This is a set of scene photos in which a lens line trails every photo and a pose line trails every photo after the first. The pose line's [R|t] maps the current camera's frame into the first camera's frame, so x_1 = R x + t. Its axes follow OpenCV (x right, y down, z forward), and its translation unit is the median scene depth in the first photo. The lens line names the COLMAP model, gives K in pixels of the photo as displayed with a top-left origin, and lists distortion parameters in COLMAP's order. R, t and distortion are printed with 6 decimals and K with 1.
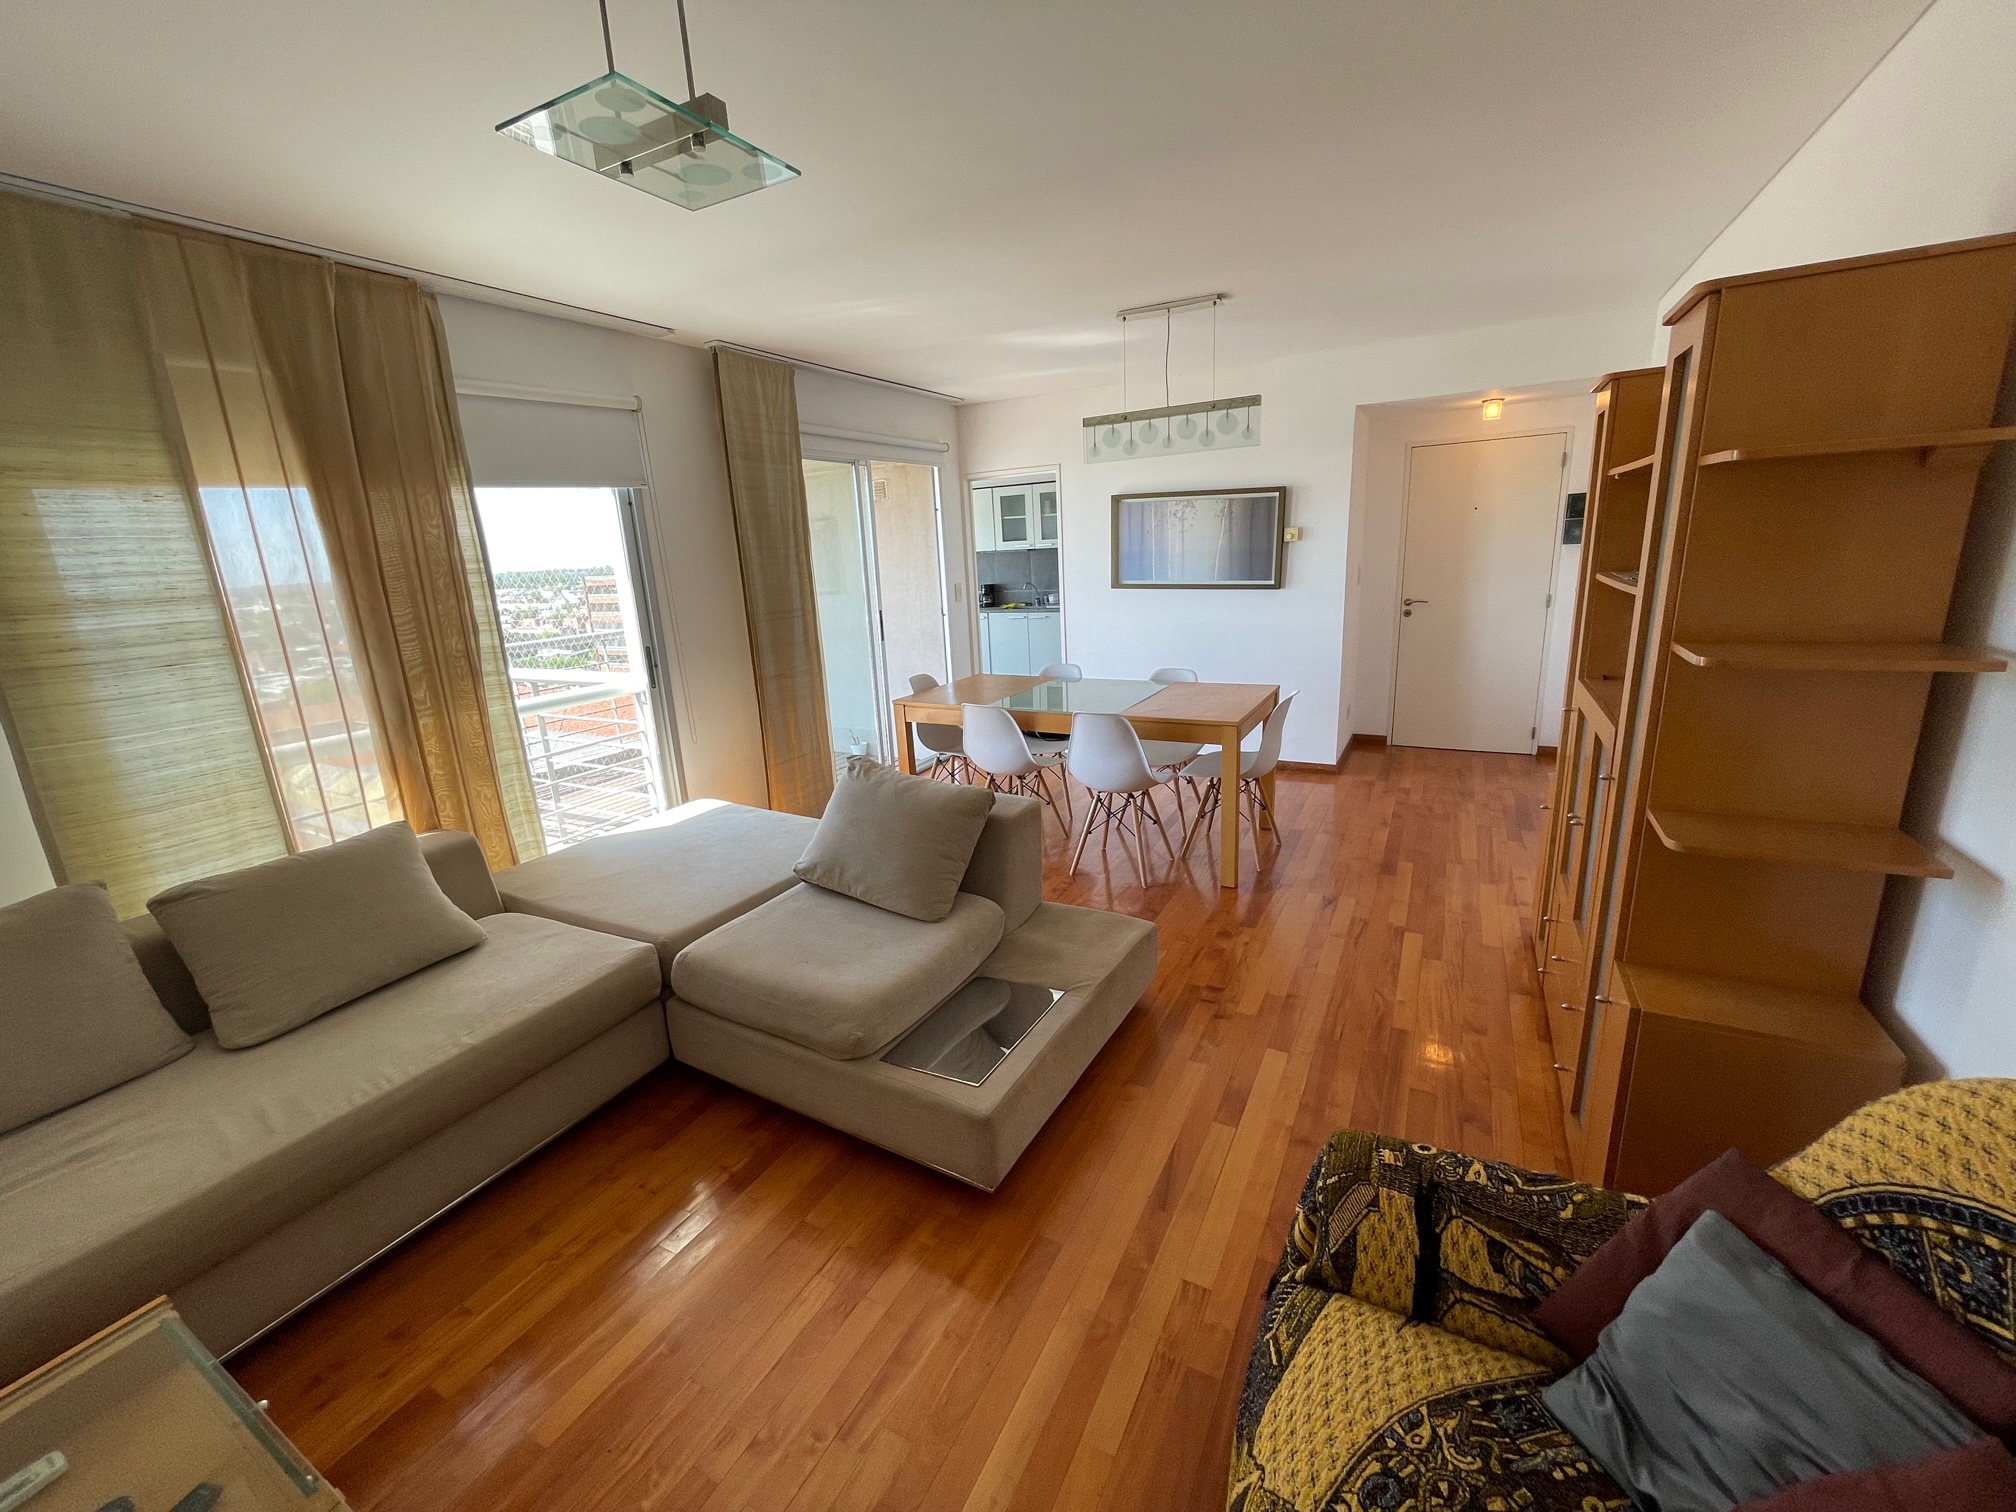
lens RADIAL K [[804.0, 0, 1003.8], [0, 804.0, 743.2], [0, 0, 1]] dist [0.000513, -0.000002]
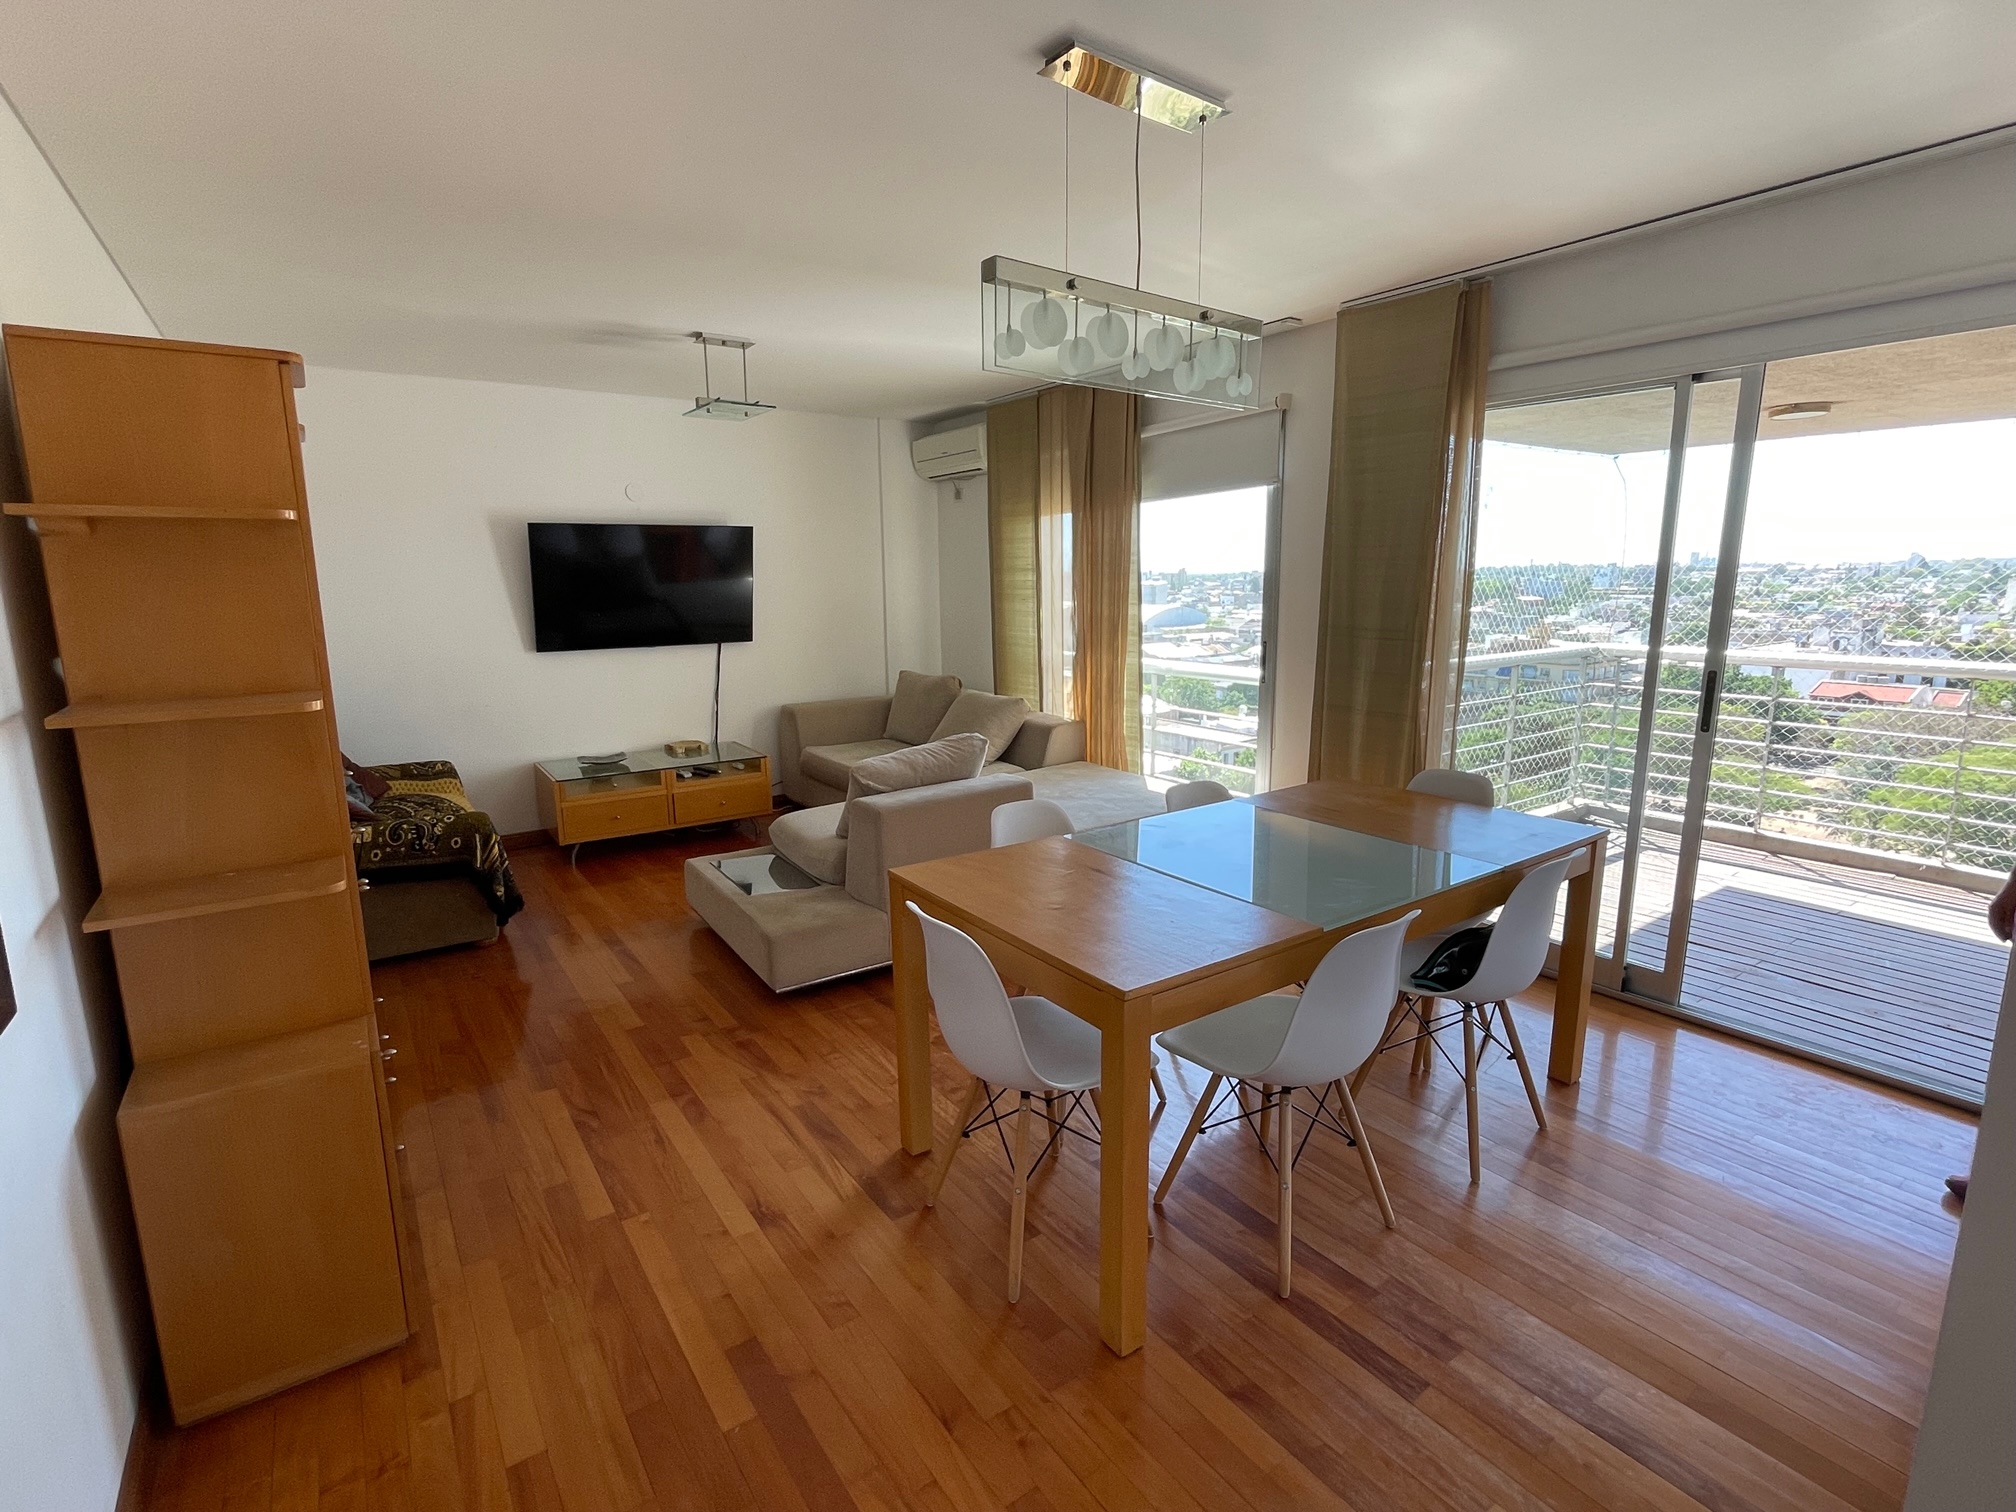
lens RADIAL K [[969.7, 0, 1008.0], [0, 969.7, 756.0], [0, 0, 1]] dist [-0.023861, -0.000034]
pose [[-0.437638, 0.207849, -0.874798, 3.411363], [-0.191809, 0.928940, 0.316670, -1.337367], [0.878455, 0.306381, -0.366672, 5.223668]]
